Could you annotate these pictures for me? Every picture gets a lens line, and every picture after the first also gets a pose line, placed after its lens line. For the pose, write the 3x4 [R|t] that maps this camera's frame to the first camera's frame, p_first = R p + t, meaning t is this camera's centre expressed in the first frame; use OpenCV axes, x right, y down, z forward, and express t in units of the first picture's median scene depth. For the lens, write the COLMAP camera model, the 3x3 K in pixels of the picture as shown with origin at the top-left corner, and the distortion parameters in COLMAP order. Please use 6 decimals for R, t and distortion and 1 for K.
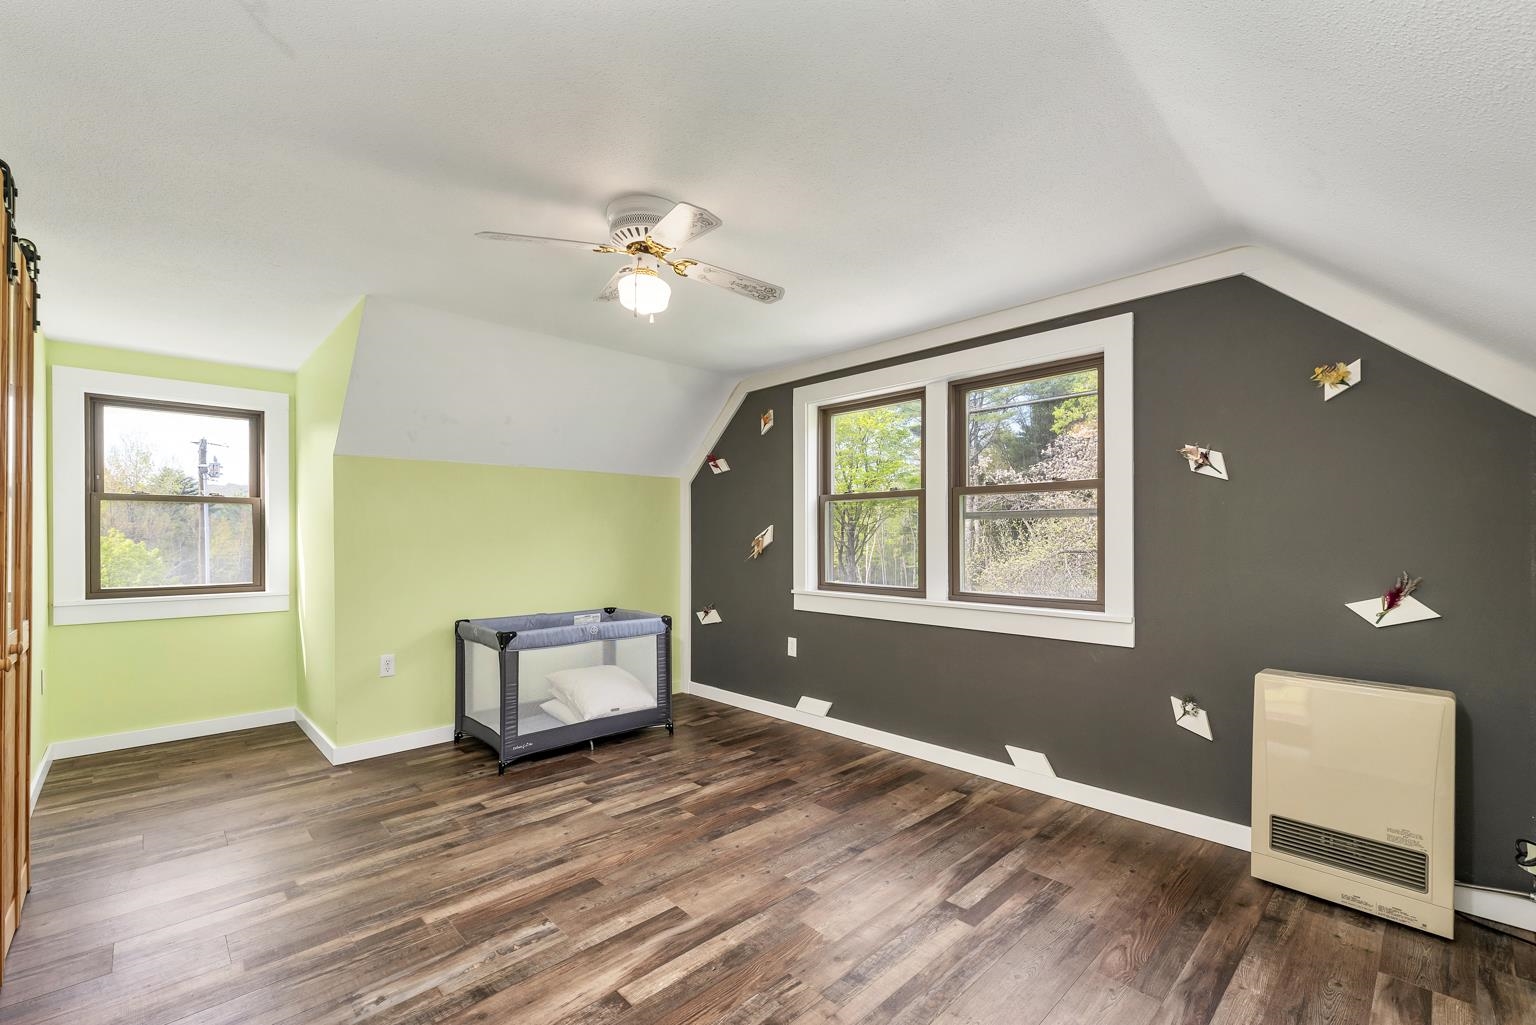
lens RADIAL K [[655.3, 0, 789.4], [0, 655.3, 539.2], [0, 0, 1]] dist [0.001971, -0.000143]
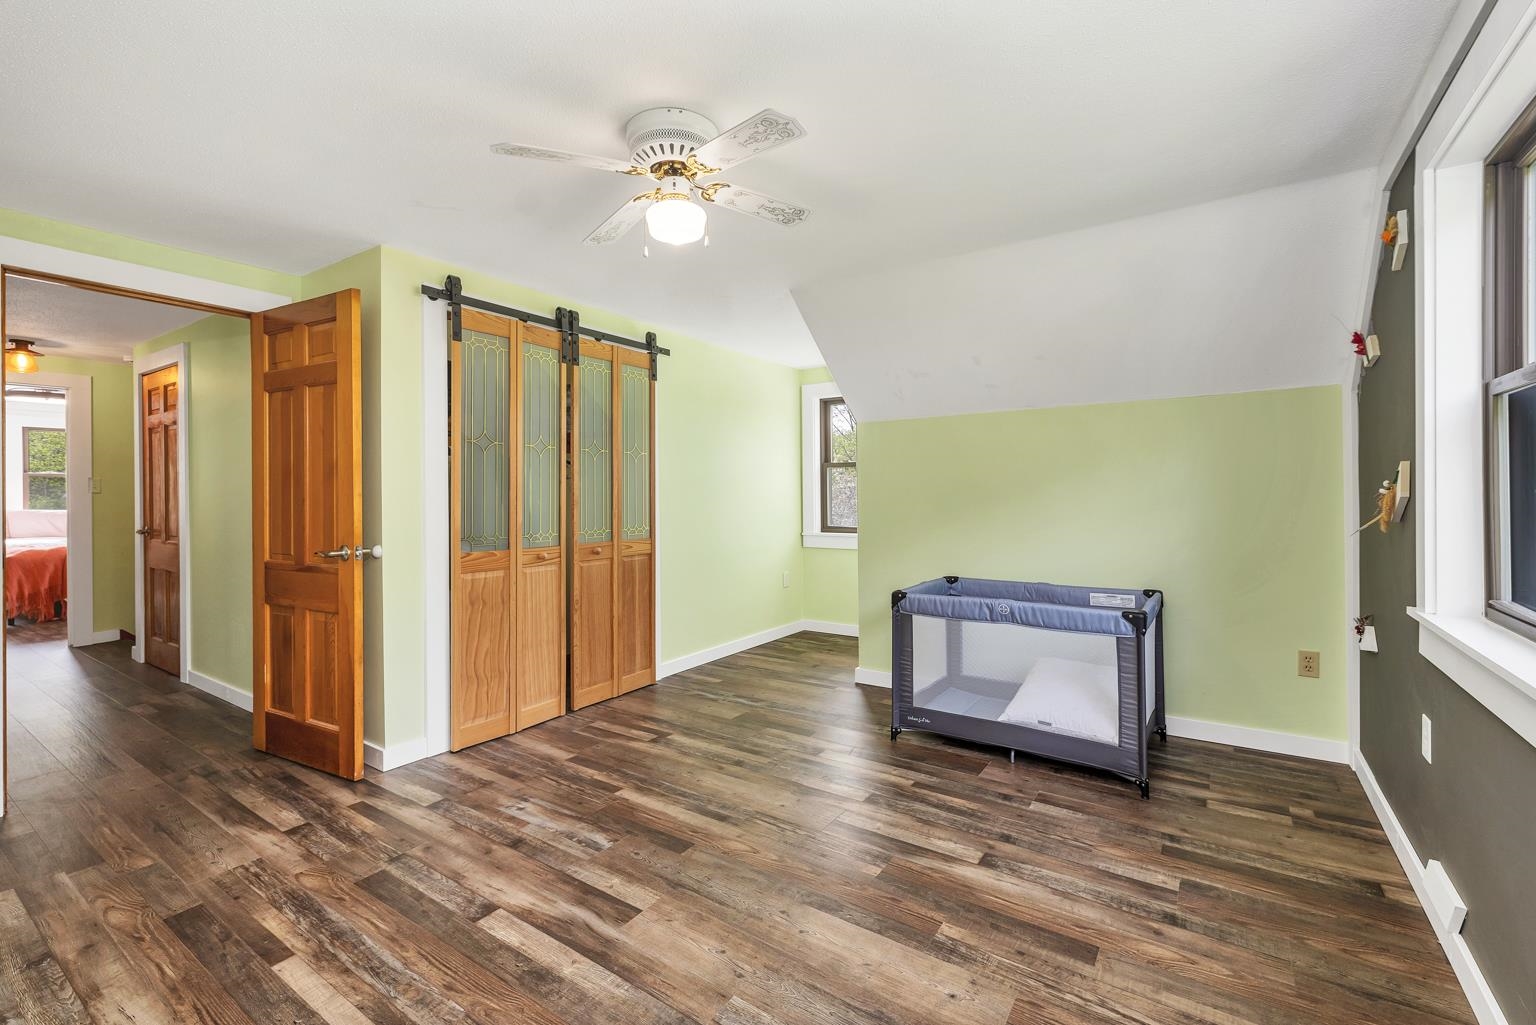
lens RADIAL K [[655.3, 0, 770.0], [0, 655.3, 502.2], [0, 0, 1]] dist [0.001971, -0.000143]
pose [[0.184718, 0.011230, -0.982727, 0.524414], [0.005158, 0.999910, 0.012396, 0.000867], [0.982778, -0.007359, 0.184643, 0.737551]]
